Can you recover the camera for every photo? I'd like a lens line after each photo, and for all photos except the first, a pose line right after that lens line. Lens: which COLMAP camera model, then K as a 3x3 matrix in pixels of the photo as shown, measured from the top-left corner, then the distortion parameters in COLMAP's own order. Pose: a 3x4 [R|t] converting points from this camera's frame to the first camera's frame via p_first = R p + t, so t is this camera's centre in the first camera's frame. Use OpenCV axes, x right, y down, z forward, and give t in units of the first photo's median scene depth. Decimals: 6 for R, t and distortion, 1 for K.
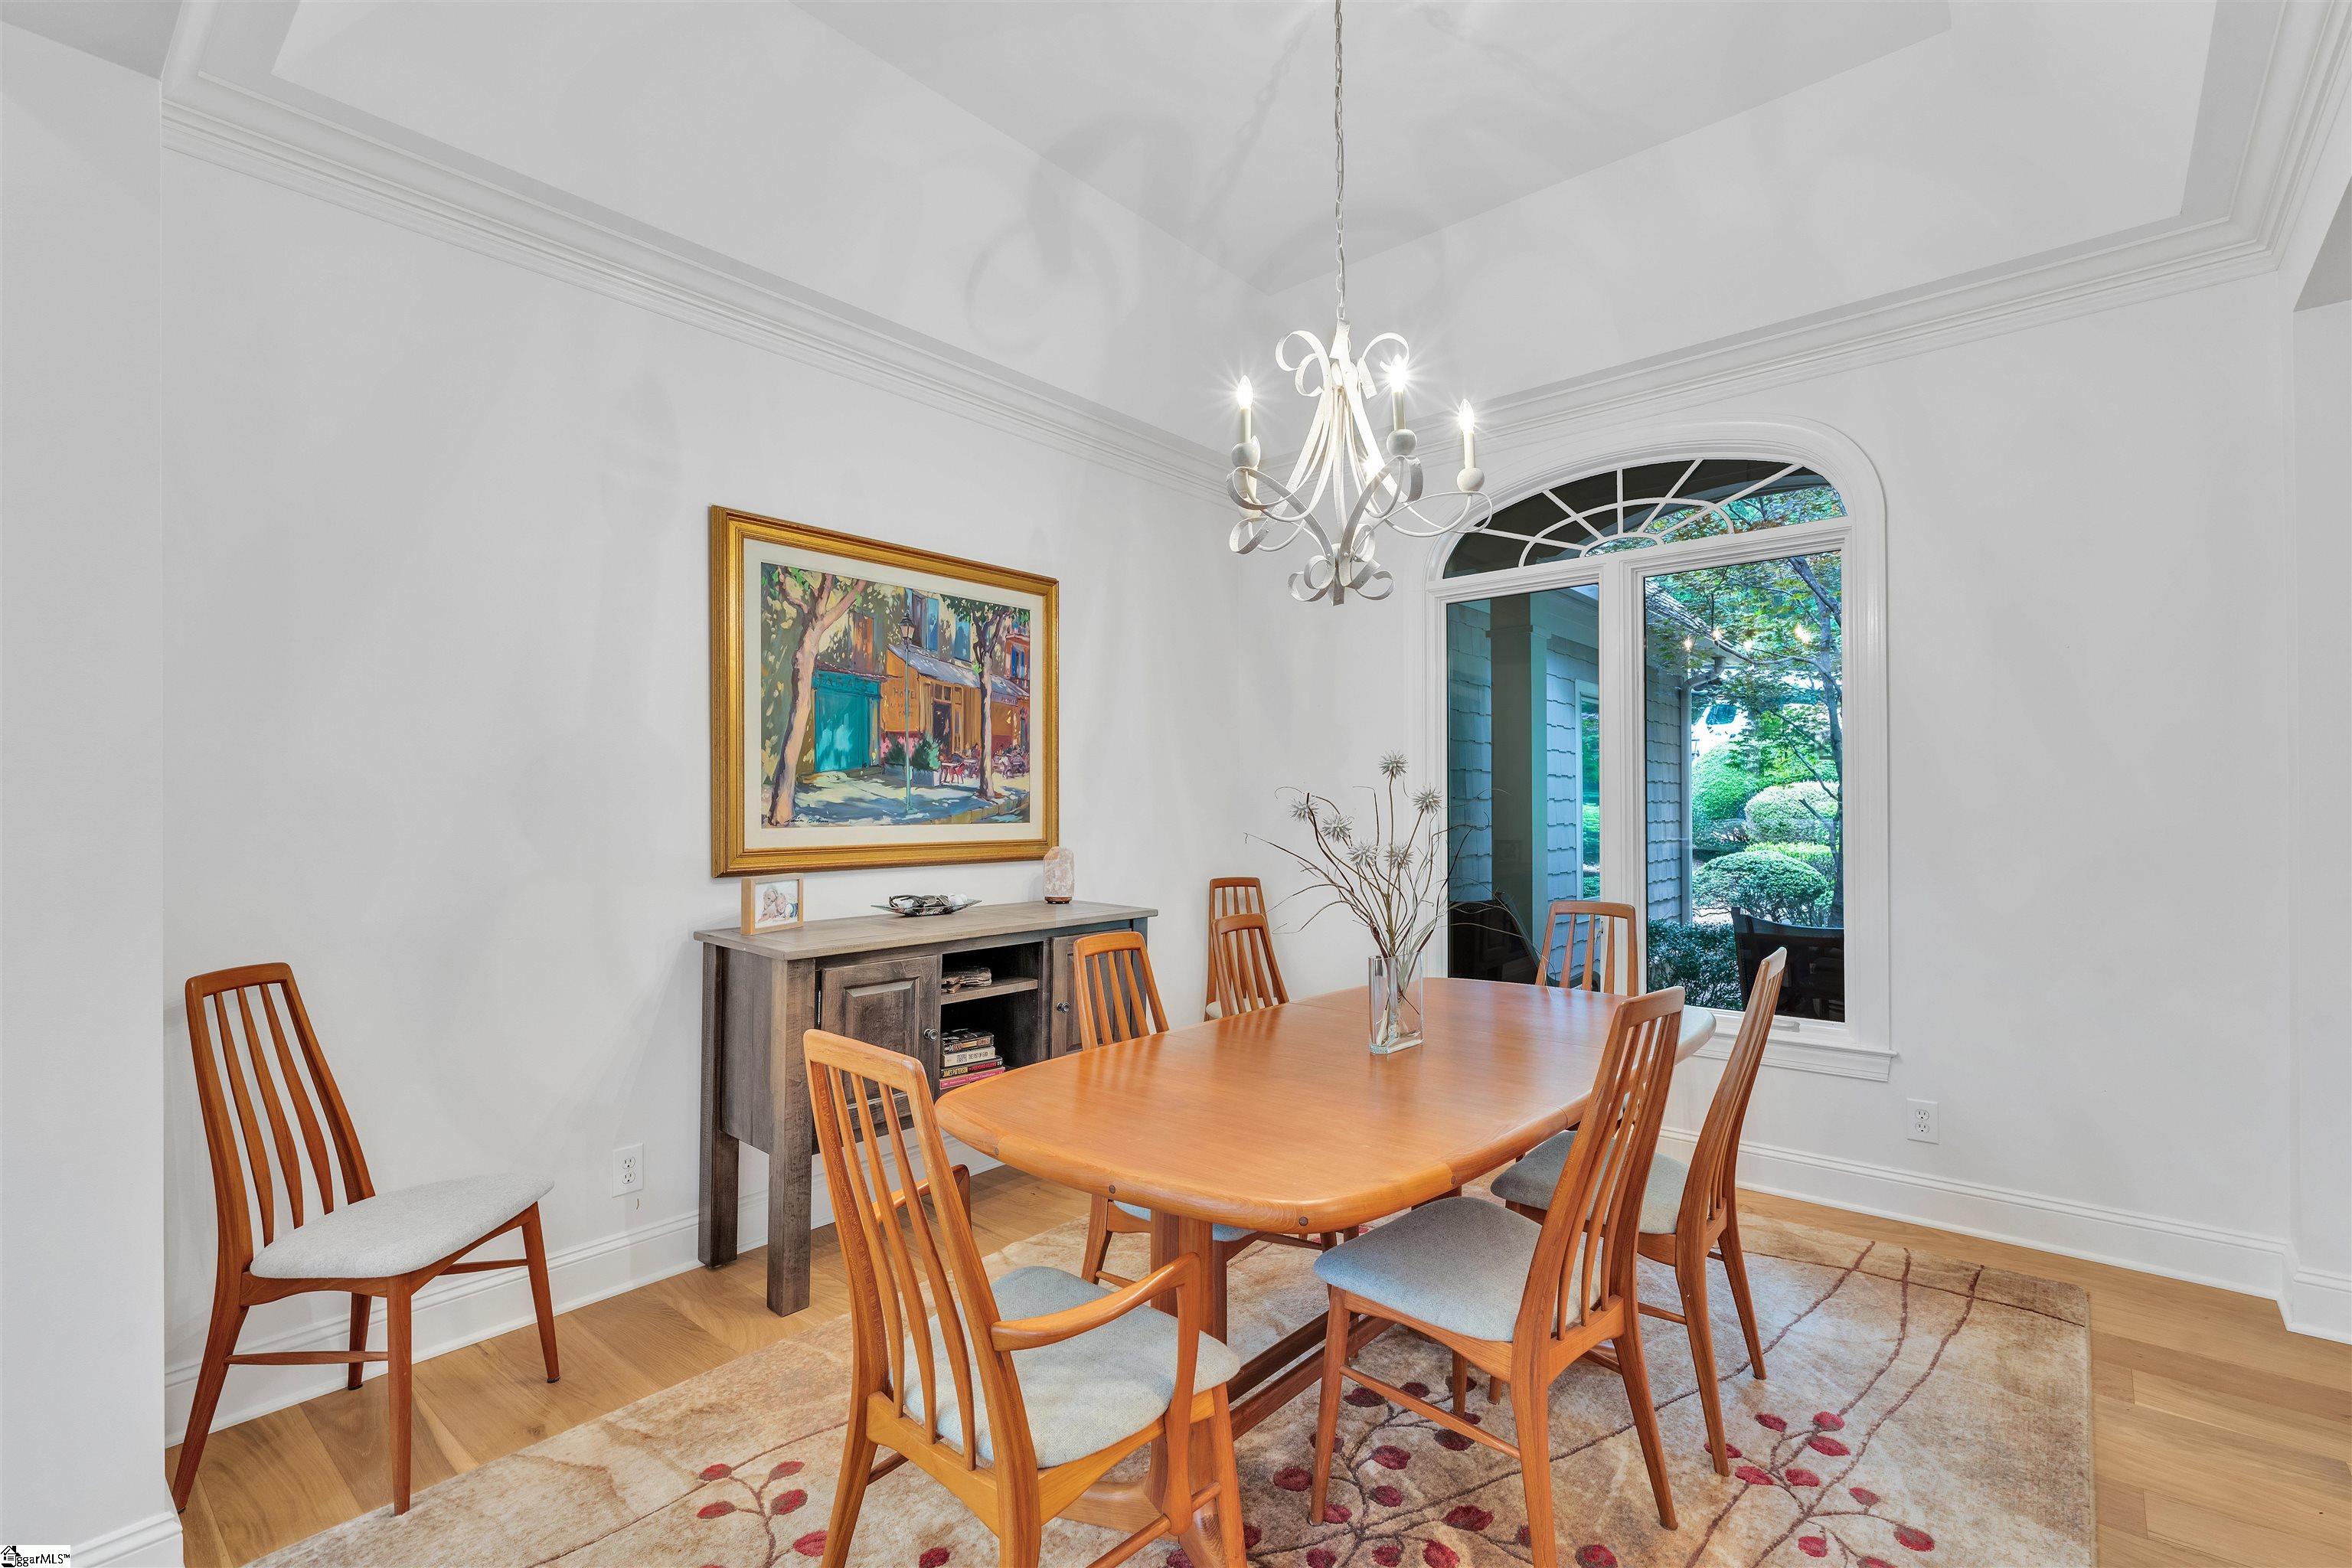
lens RADIAL K [[1062.7, 0, 1174.6], [0, 1062.7, 801.5], [0, 0, 1]] dist [-0.000478, 0.000186]
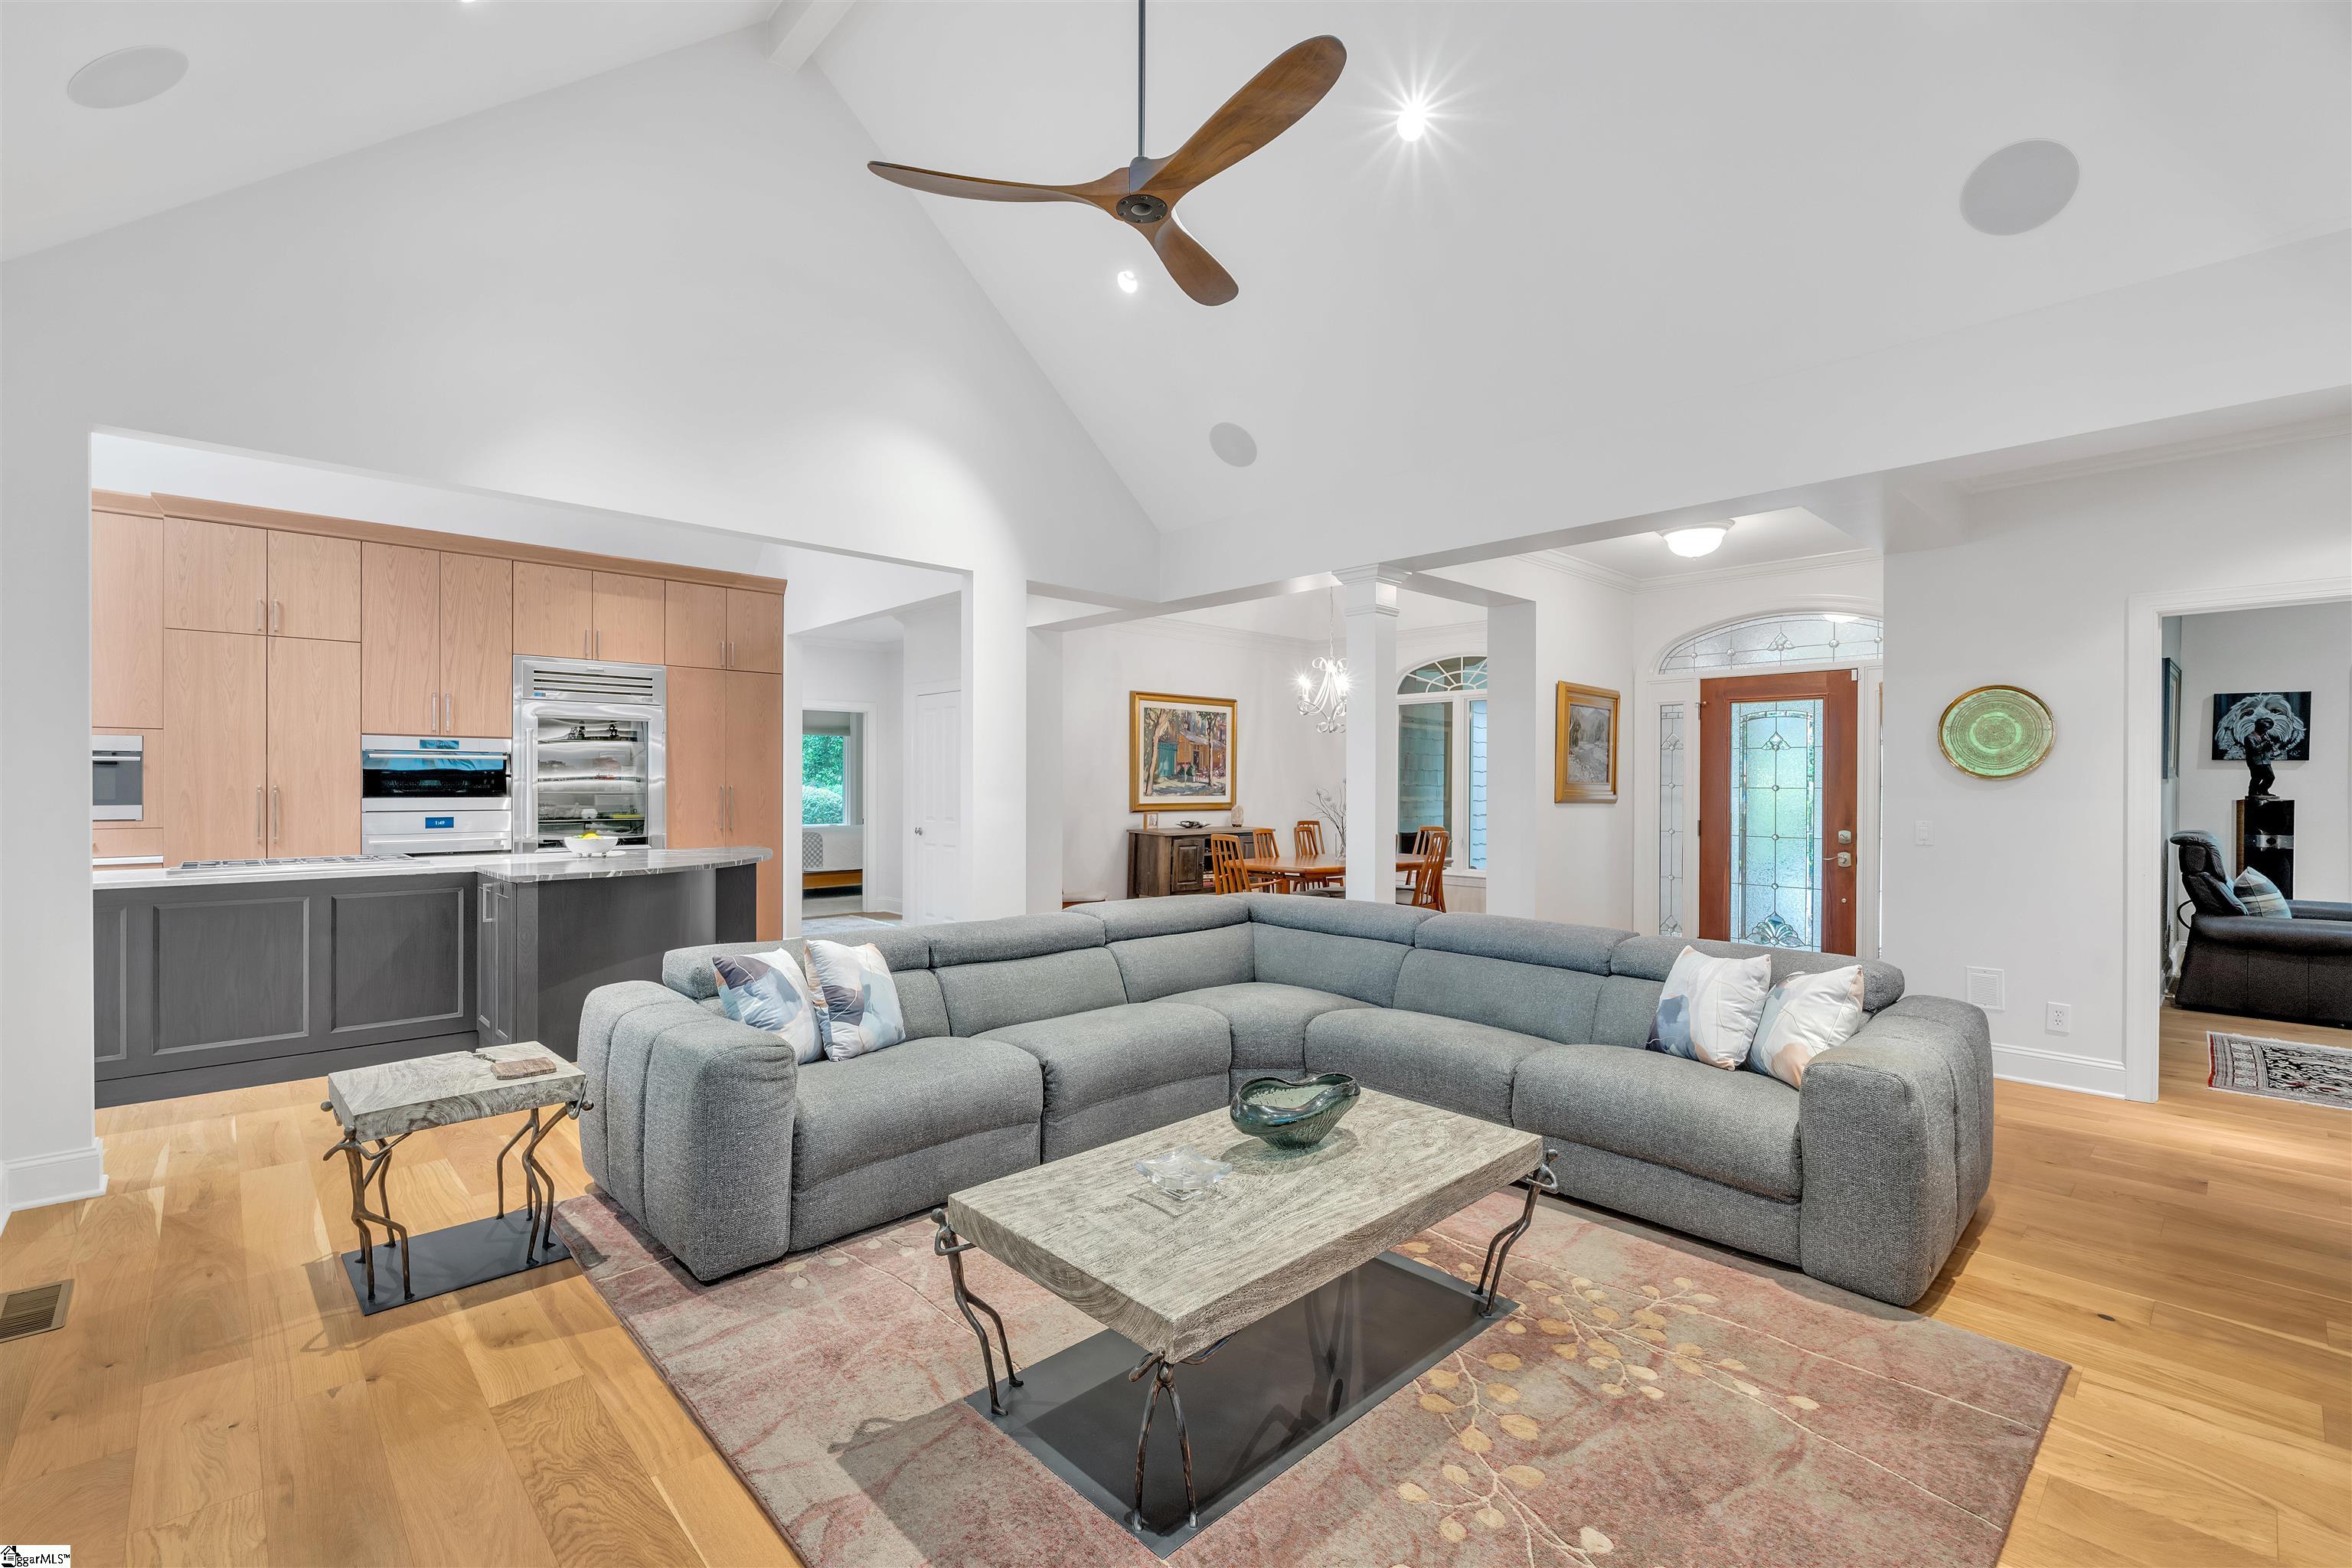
lens RADIAL K [[1019.1, 0, 1156.9], [0, 1019.1, 787.0], [0, 0, 1]] dist [-0.003463, -0.000357]
pose [[0.992871, 0.010645, -0.118714, -0.009870], [-0.009521, 0.999904, 0.010030, -0.027834], [0.118810, -0.008828, 0.992878, -1.683703]]
